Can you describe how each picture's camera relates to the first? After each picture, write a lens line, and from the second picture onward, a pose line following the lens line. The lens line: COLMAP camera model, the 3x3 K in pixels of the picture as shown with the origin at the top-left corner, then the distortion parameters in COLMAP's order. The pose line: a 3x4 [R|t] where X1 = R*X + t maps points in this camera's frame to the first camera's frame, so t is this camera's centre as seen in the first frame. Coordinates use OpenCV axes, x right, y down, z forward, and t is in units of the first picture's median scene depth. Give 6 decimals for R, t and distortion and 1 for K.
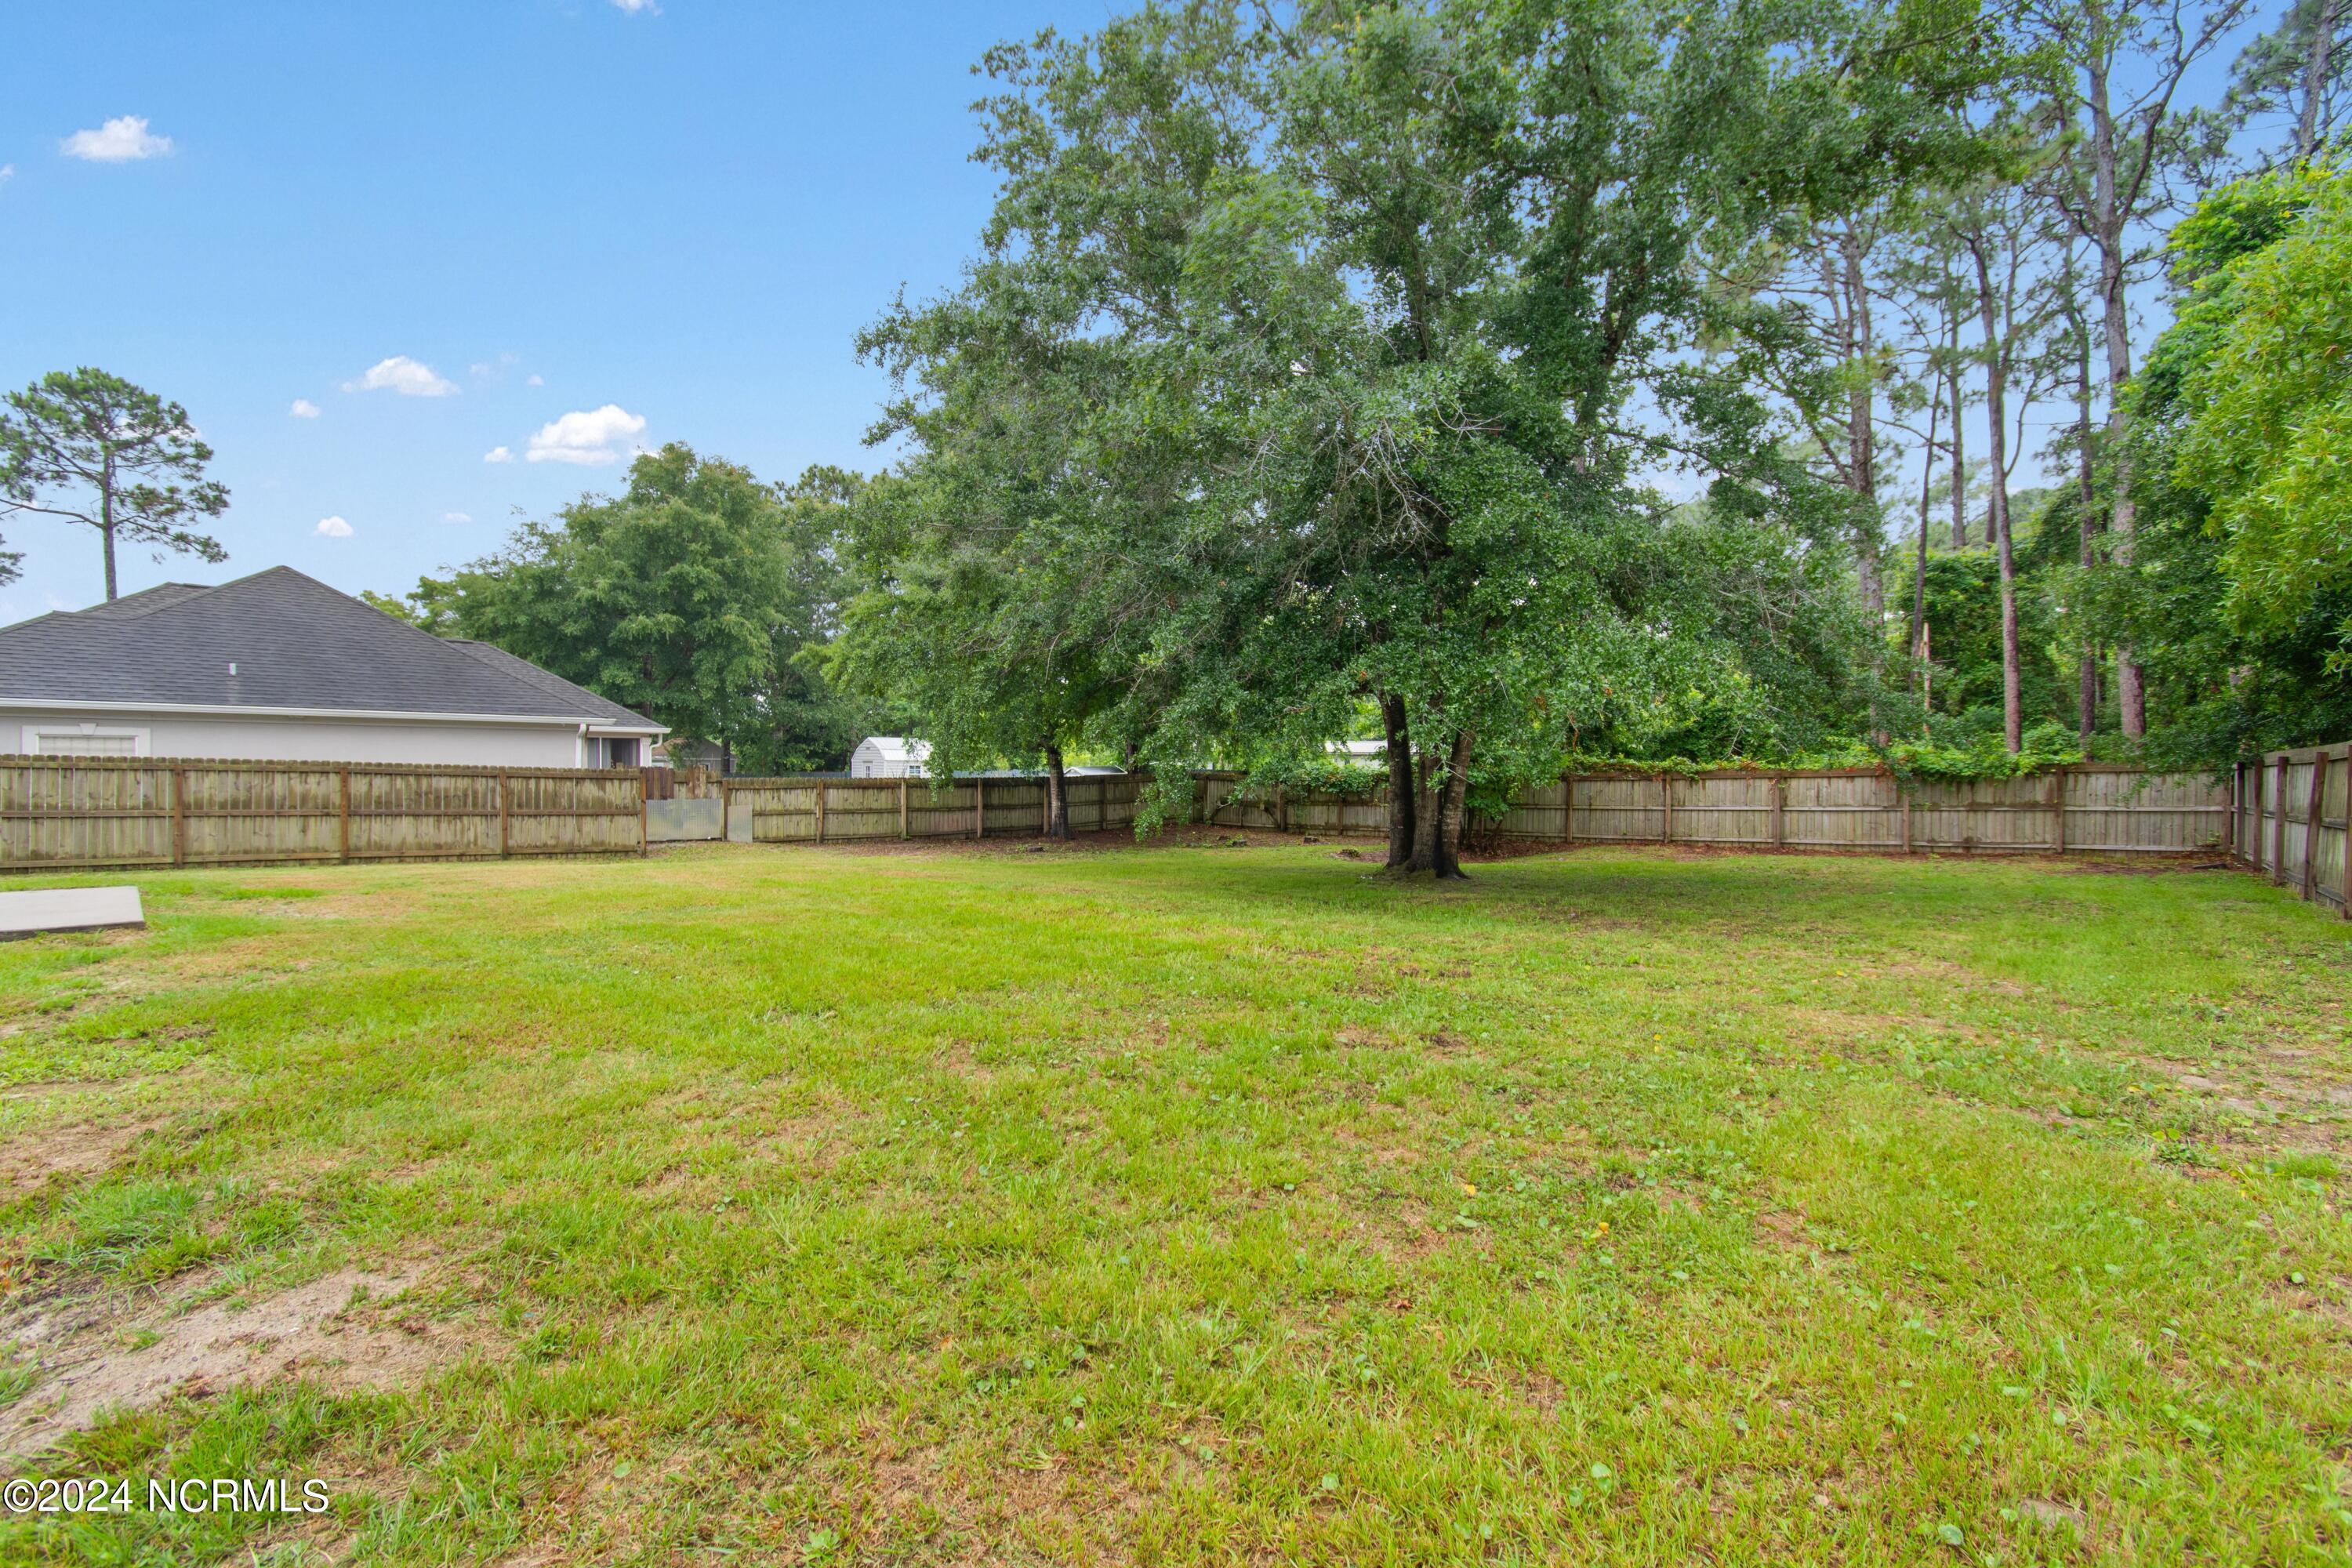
lens RADIAL K [[1052.2, 0, 1177.7], [0, 1052.2, 779.5], [0, 0, 1]] dist [0.014660, -0.000408]
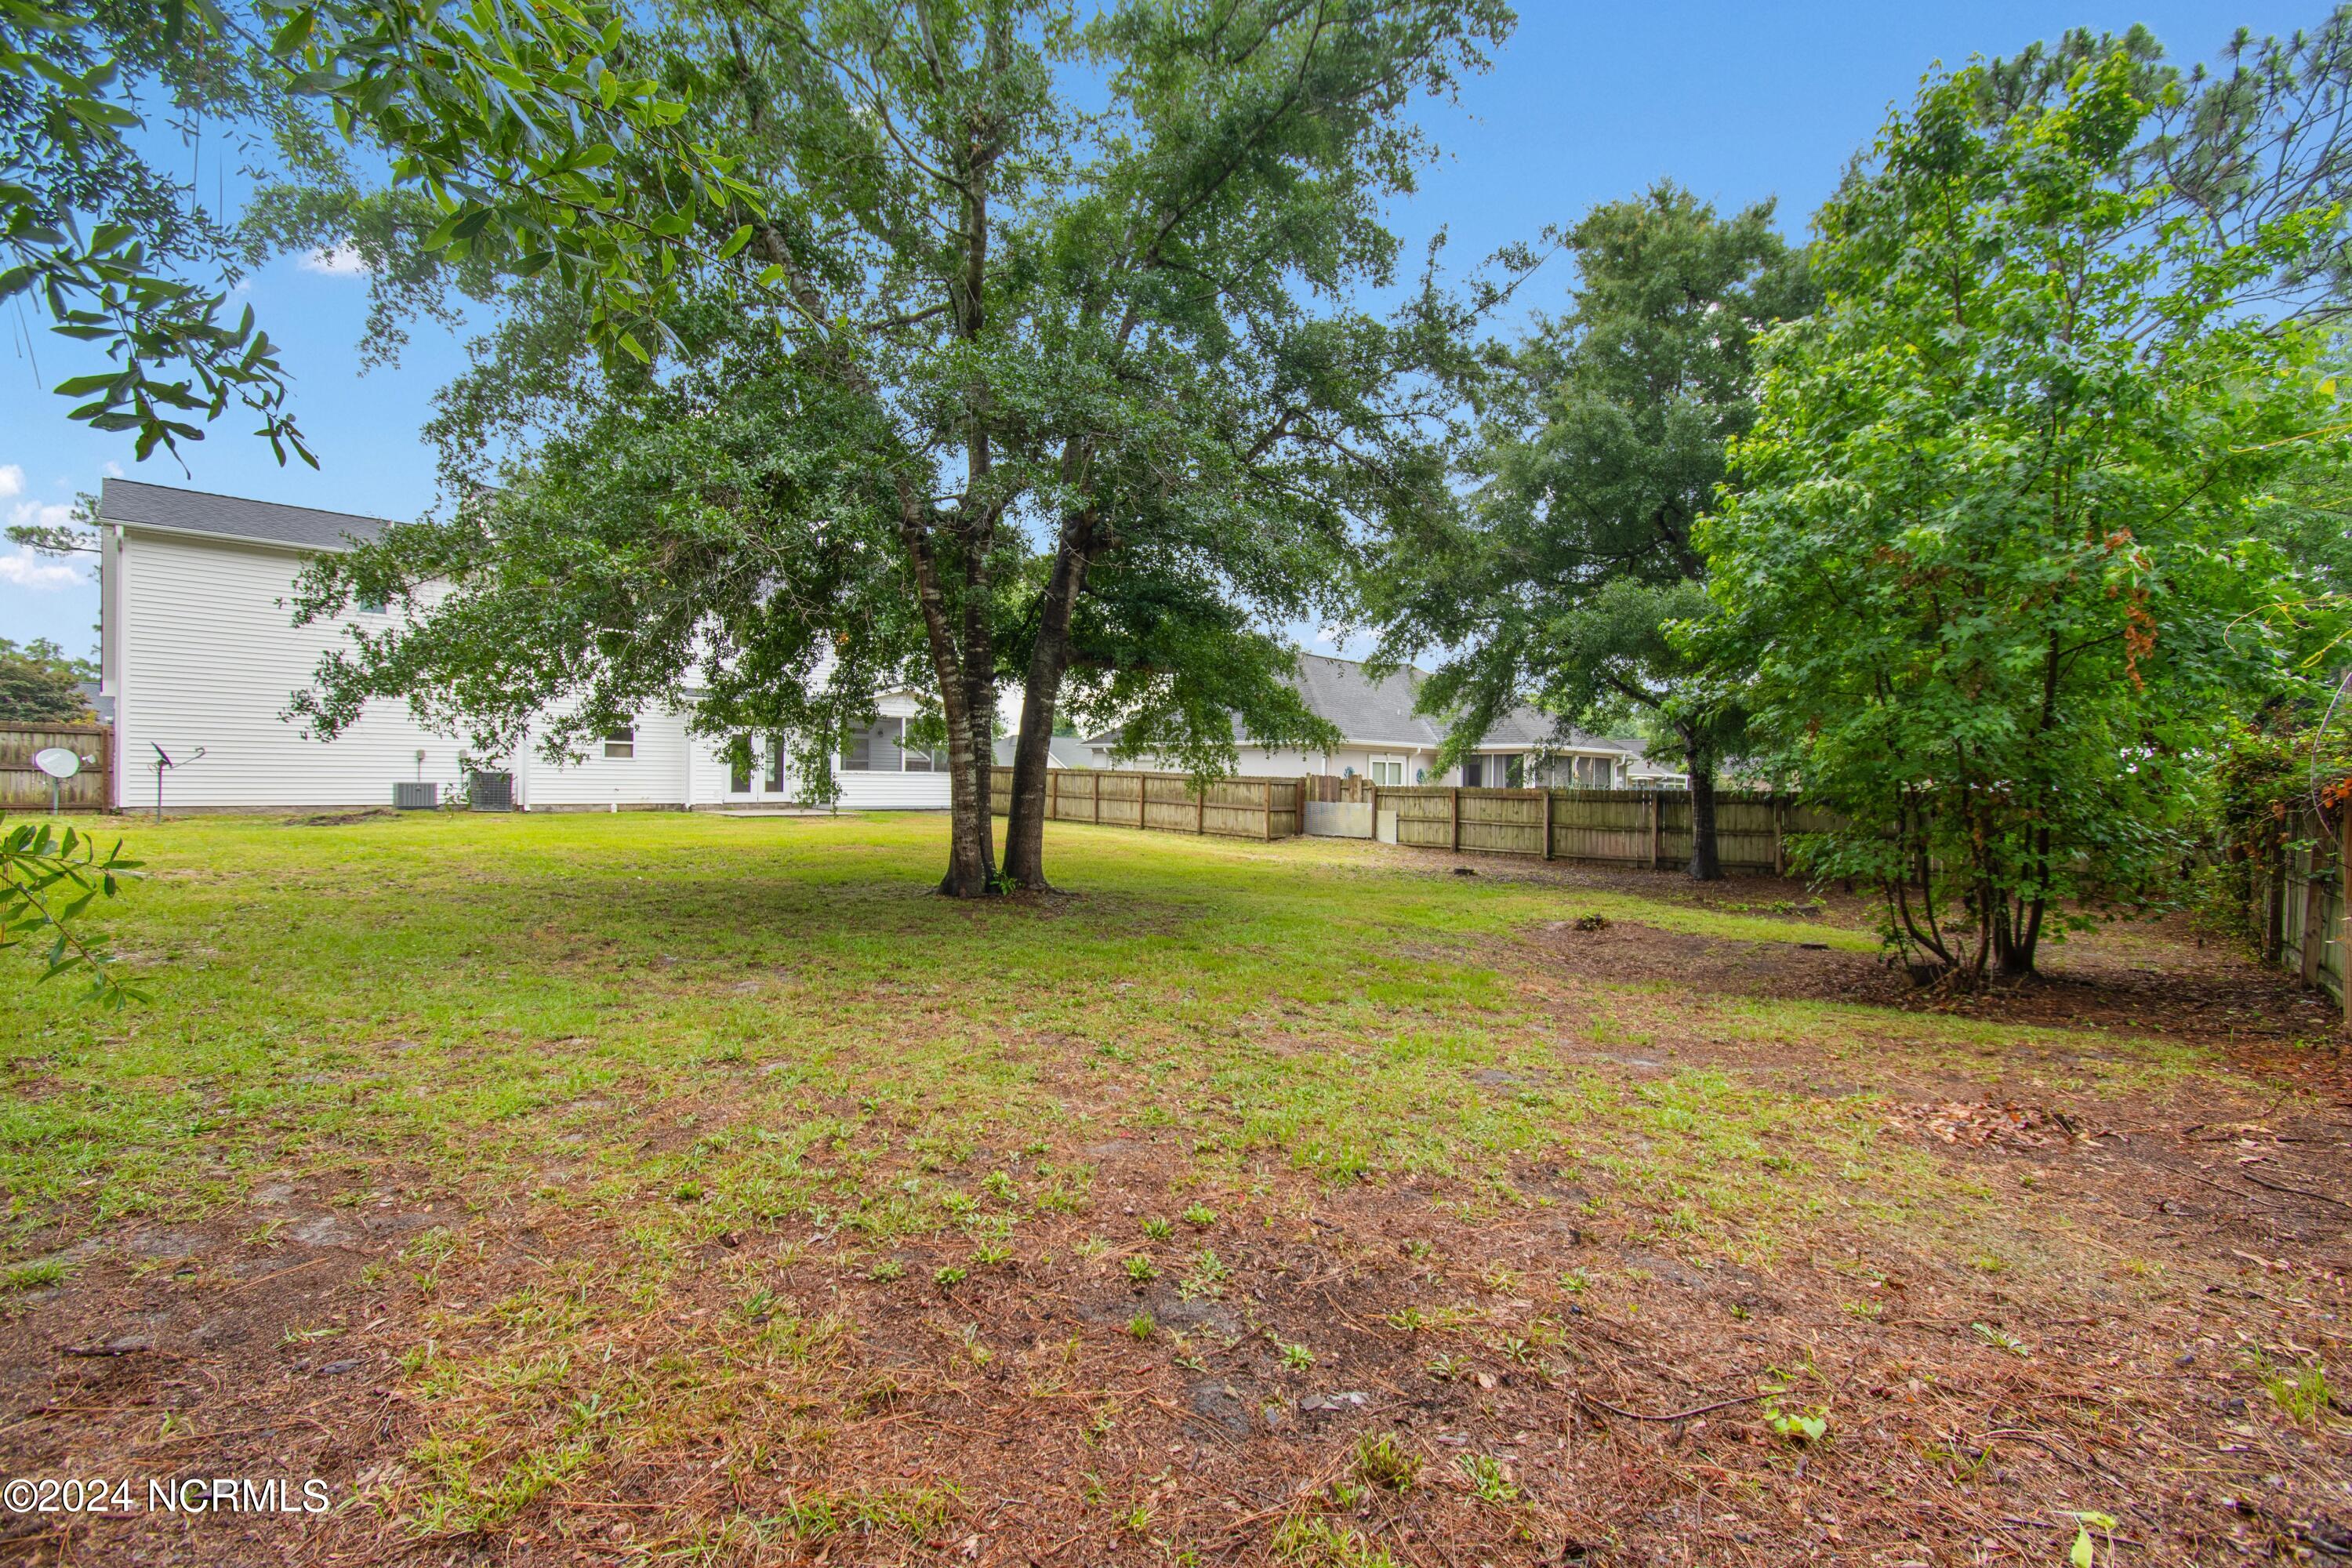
lens RADIAL K [[1052.2, 0, 1175.2], [0, 1052.2, 780.9], [0, 0, 1]] dist [0.014660, -0.000408]
pose [[-0.024704, 0.000987, -0.999694, 0.654527], [-0.020735, 0.999784, 0.001500, -0.003189], [0.999480, 0.020765, -0.024678, 0.750721]]
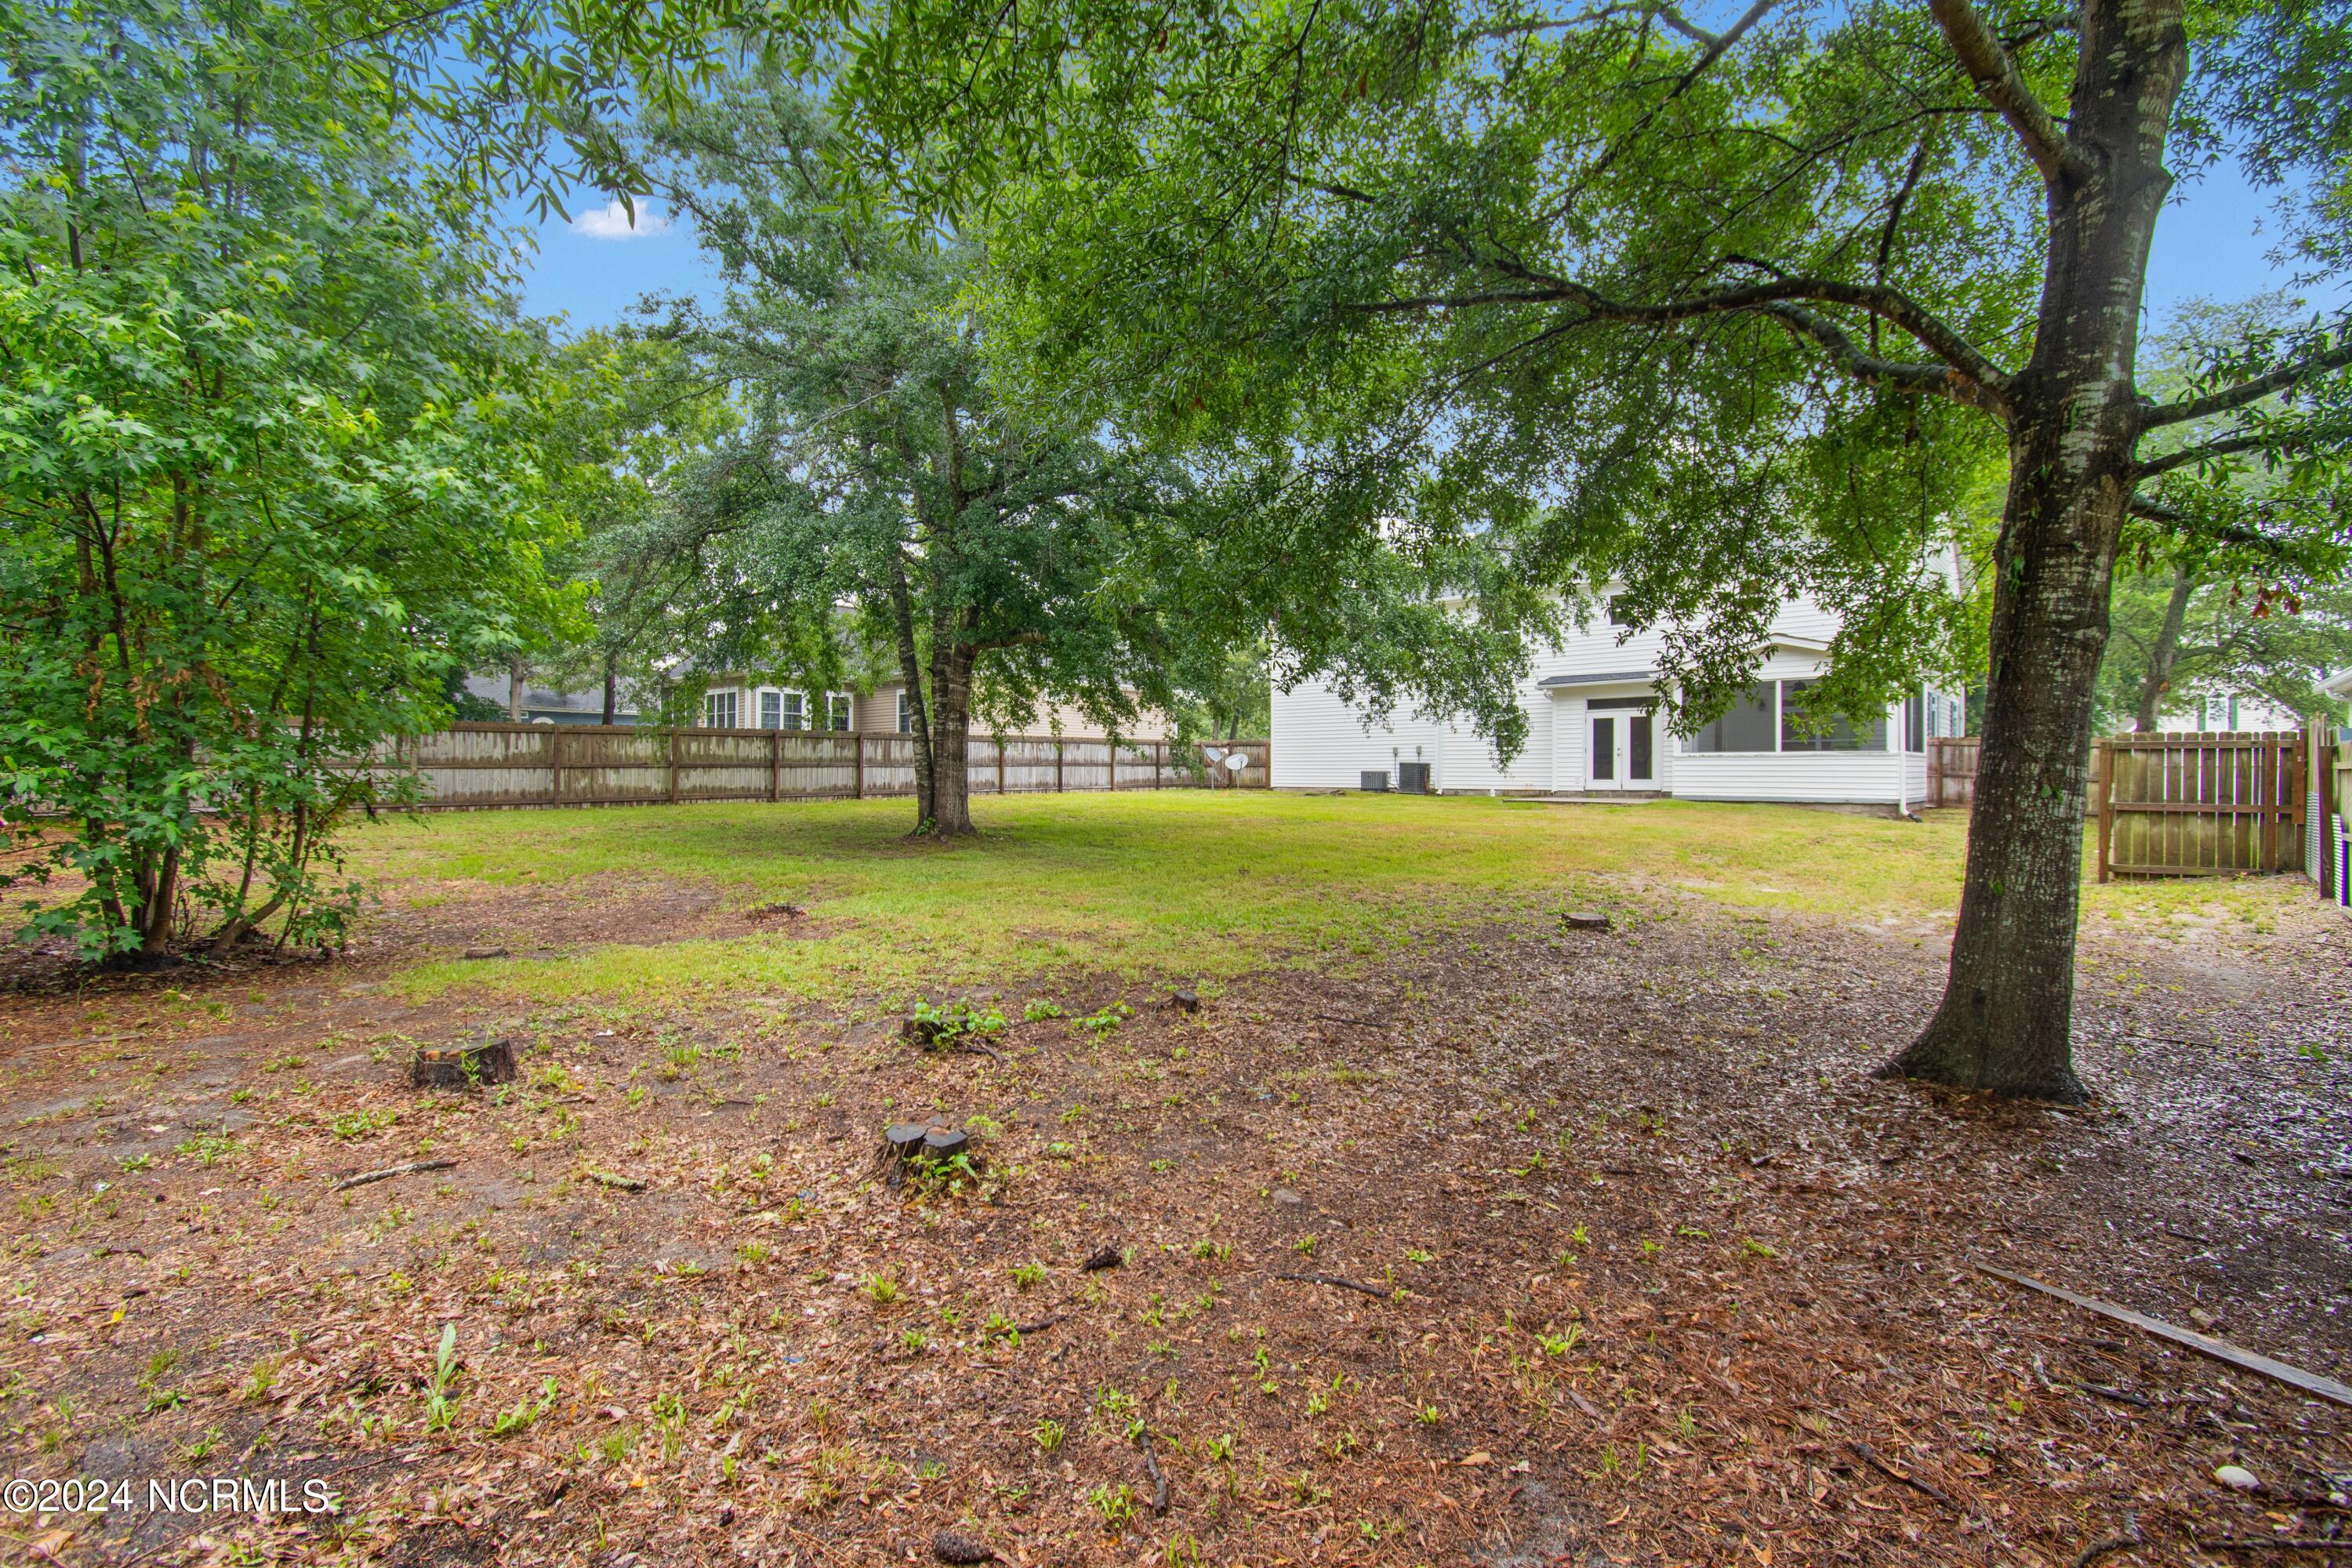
lens RADIAL K [[1042.3, 0, 1174.2], [0, 1042.3, 779.3], [0, 0, 1]] dist [0.000389, -0.000004]
pose [[-0.999775, -0.003580, -0.020928, 0.026515], [-0.003851, 0.999909, 0.012936, 0.007794], [0.020879, 0.013014, -0.999697, 1.280697]]
